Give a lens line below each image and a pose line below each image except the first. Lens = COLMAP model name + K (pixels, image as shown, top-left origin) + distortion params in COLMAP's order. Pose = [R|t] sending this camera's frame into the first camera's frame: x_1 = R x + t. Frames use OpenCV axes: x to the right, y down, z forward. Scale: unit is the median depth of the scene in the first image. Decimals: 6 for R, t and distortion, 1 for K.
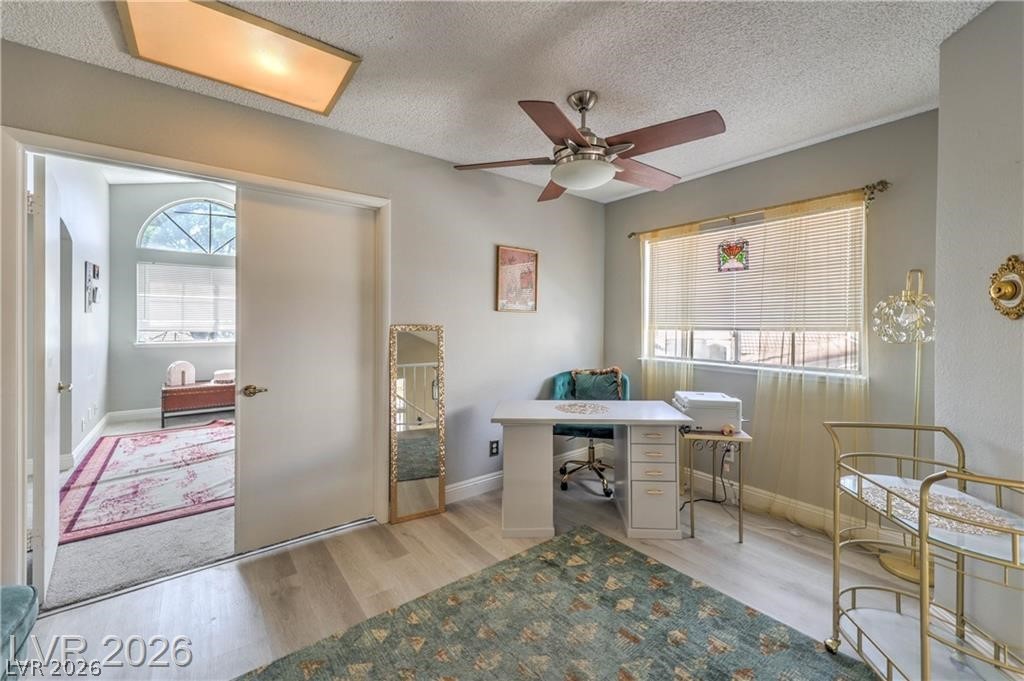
lens RADIAL K [[416.4, 0, 517.9], [0, 416.4, 325.9], [0, 0, 1]] dist [0.011465, -0.000656]
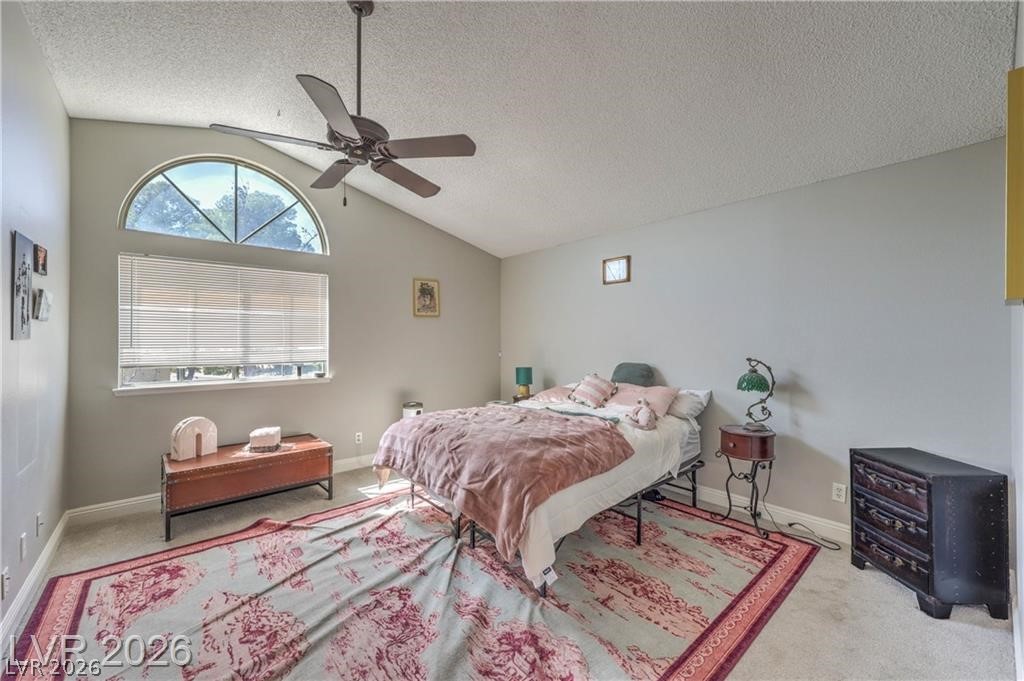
lens RADIAL K [[416.4, 0, 519.0], [0, 416.4, 338.8], [0, 0, 1]] dist [0.011465, -0.000656]
pose [[0.998997, -0.012687, 0.042952, -0.371566], [0.013101, 0.999870, -0.009384, -0.017099], [-0.042828, 0.009937, 0.999033, 0.387556]]
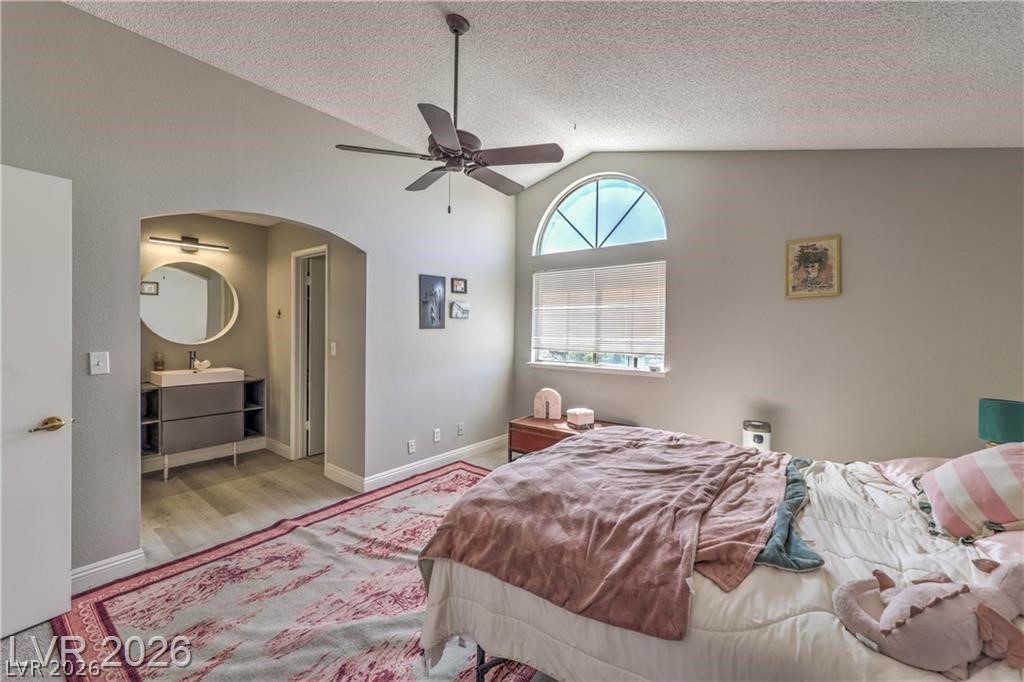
lens RADIAL K [[416.4, 0, 506.5], [0, 416.4, 333.7], [0, 0, 1]] dist [0.011465, -0.000656]
pose [[0.219703, -0.000317, -0.975567, -0.053152], [-0.016153, 0.999862, -0.003962, -0.016107], [0.975433, 0.016629, 0.219667, 0.759826]]
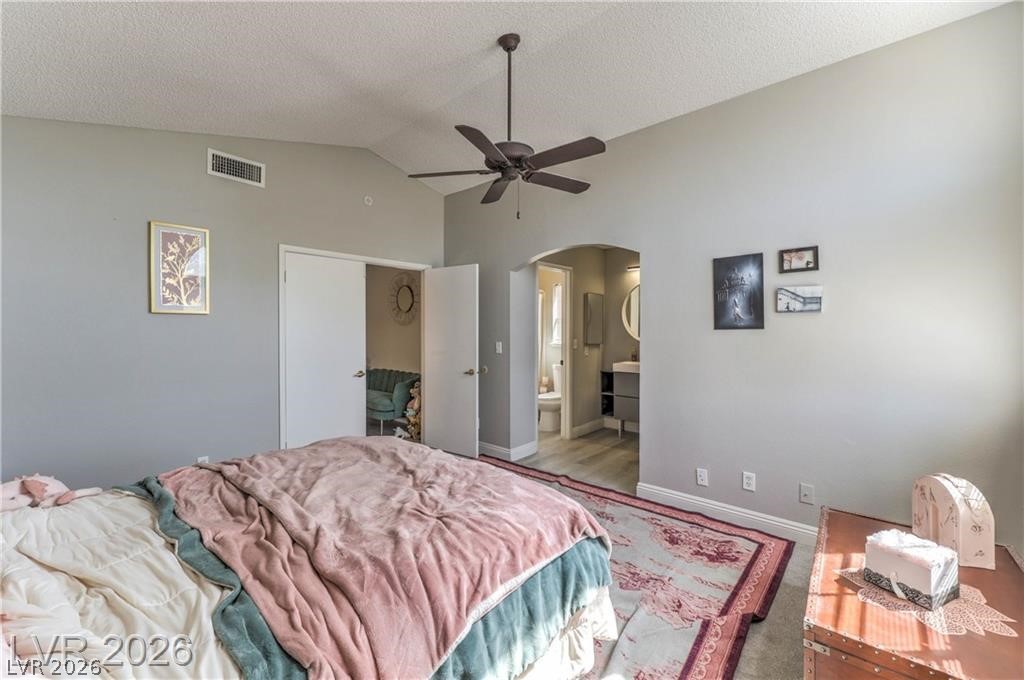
lens RADIAL K [[416.4, 0, 512.2], [0, 416.4, 331.2], [0, 0, 1]] dist [0.011465, -0.000656]
pose [[-0.986311, -0.011500, -0.164495, -0.433189], [-0.013763, 0.999826, 0.012624, -0.026323], [0.164321, 0.014715, -0.986297, 1.279326]]
